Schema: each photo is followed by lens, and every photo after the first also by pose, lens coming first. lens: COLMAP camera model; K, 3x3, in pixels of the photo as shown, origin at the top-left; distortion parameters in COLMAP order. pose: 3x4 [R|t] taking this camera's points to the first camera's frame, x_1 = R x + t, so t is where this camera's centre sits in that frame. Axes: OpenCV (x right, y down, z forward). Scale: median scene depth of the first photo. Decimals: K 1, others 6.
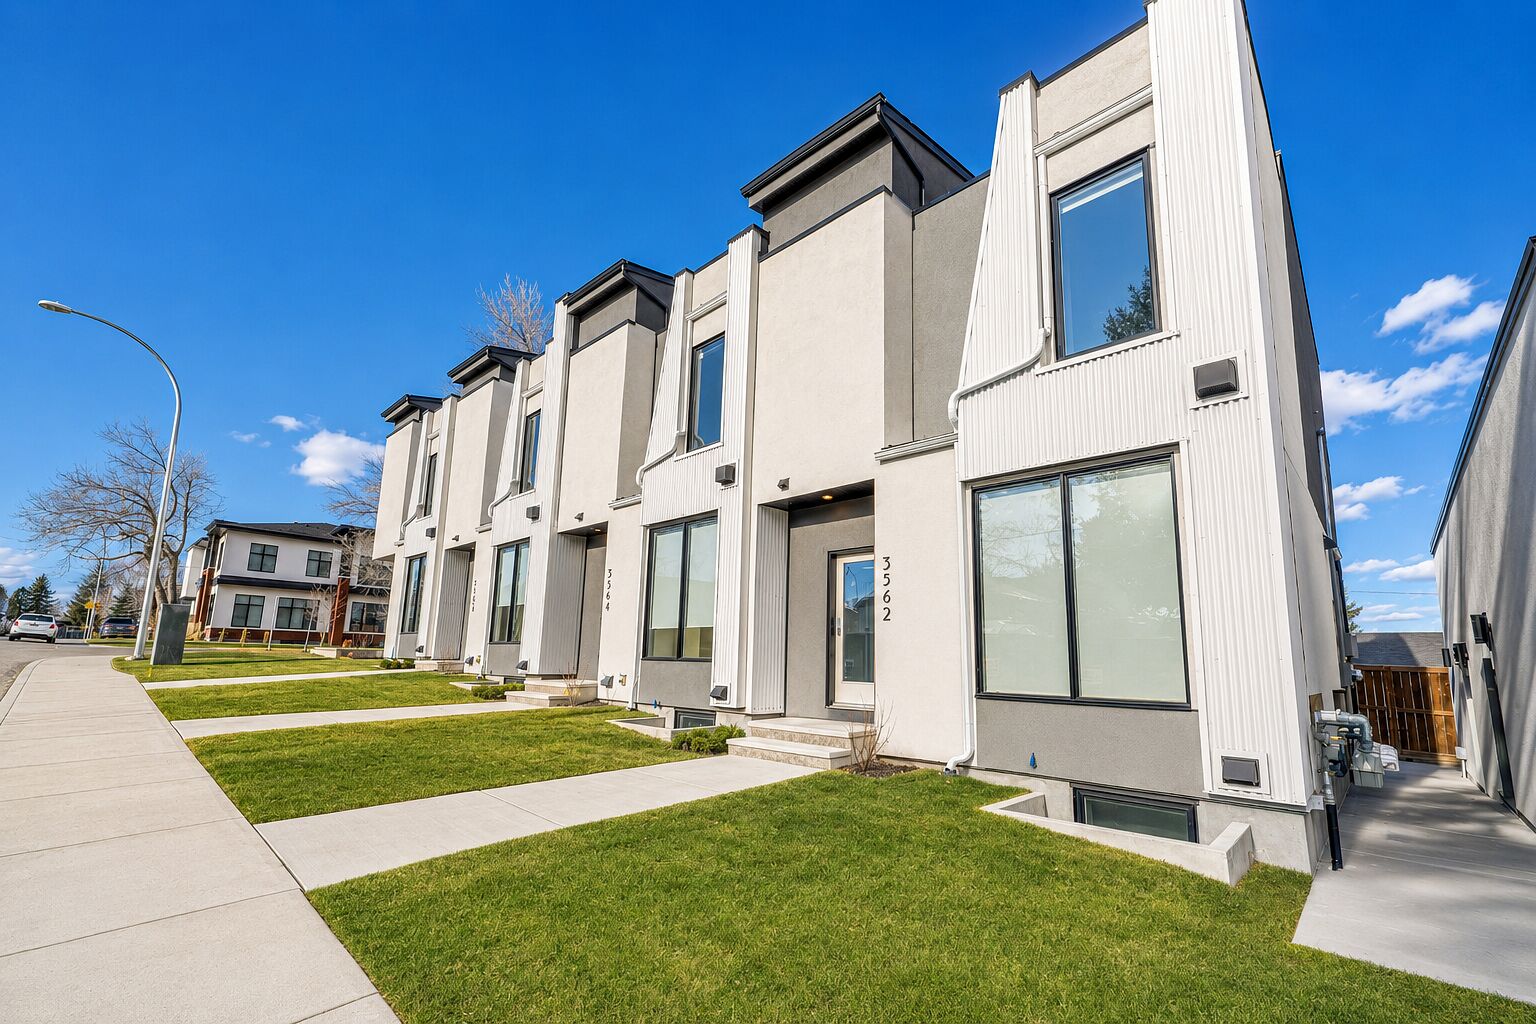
lens RADIAL K [[784.8, 0, 769.7], [0, 784.8, 517.9], [0, 0, 1]] dist [0.004075, -0.000090]
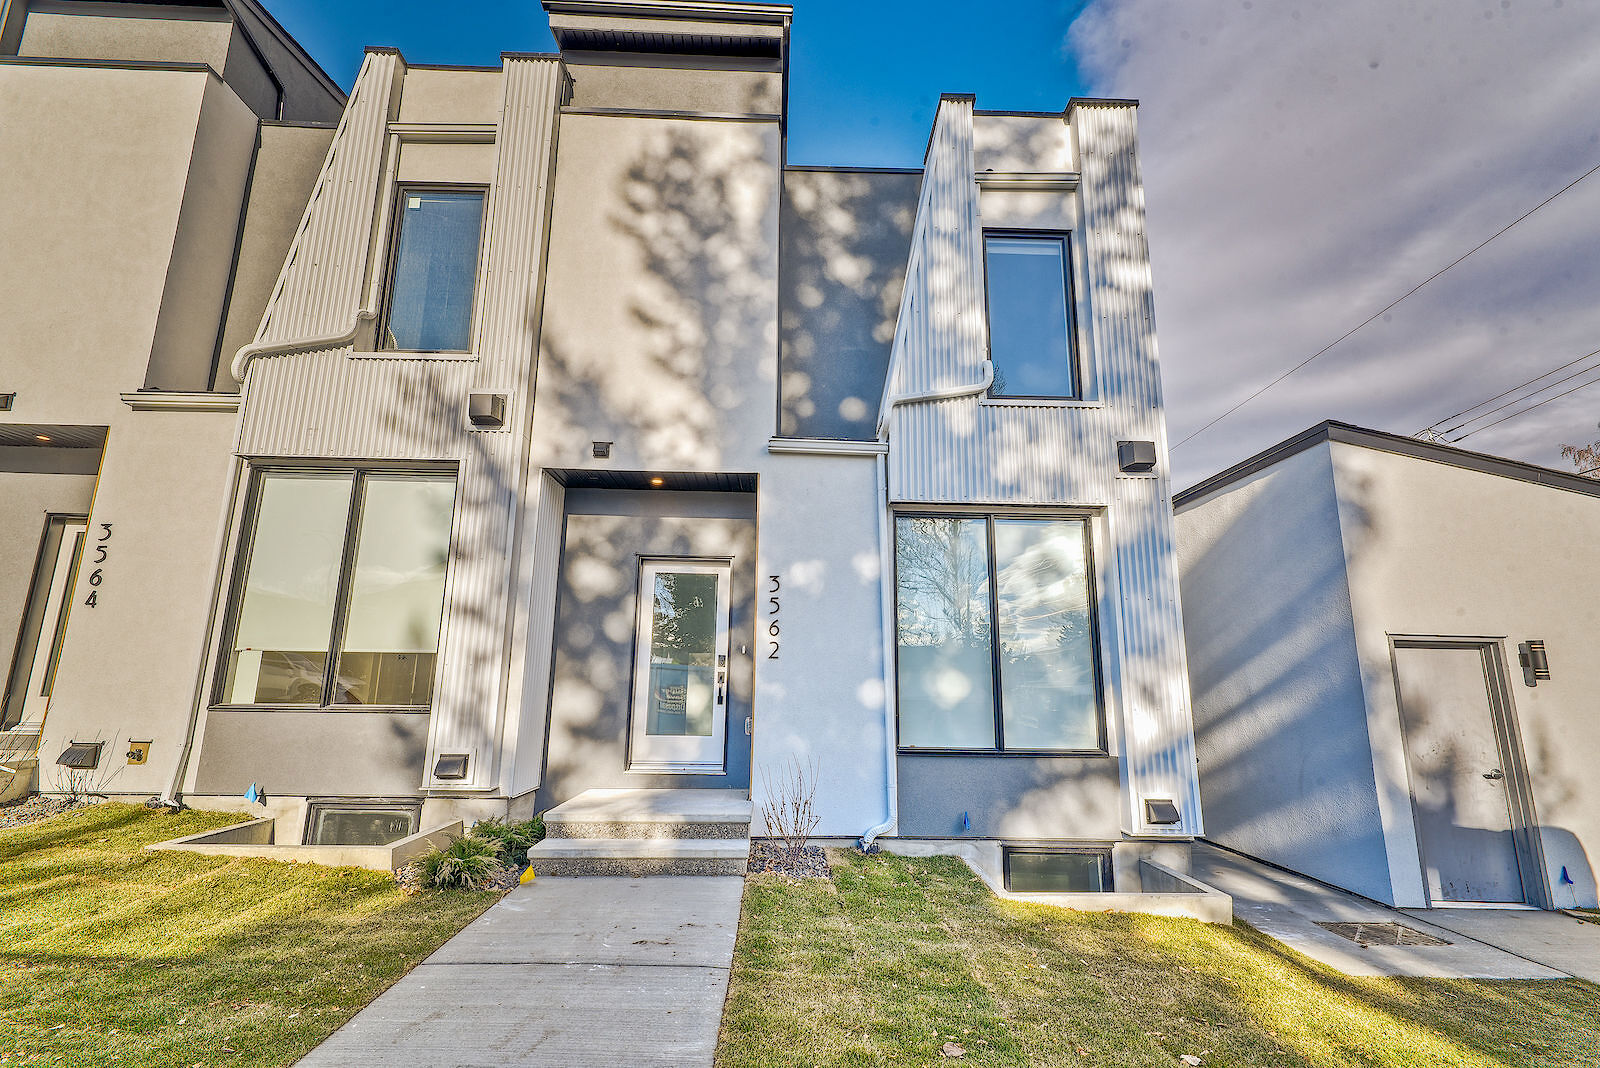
lens RADIAL K [[772.9, 0, 800.1], [0, 772.9, 524.7], [0, 0, 1]] dist [0.003013, -0.000062]
pose [[0.619347, 0.151534, 0.770355, -0.324267], [-0.148115, 0.986130, -0.074897, 0.039720], [-0.771019, -0.067714, 0.633201, 0.372444]]
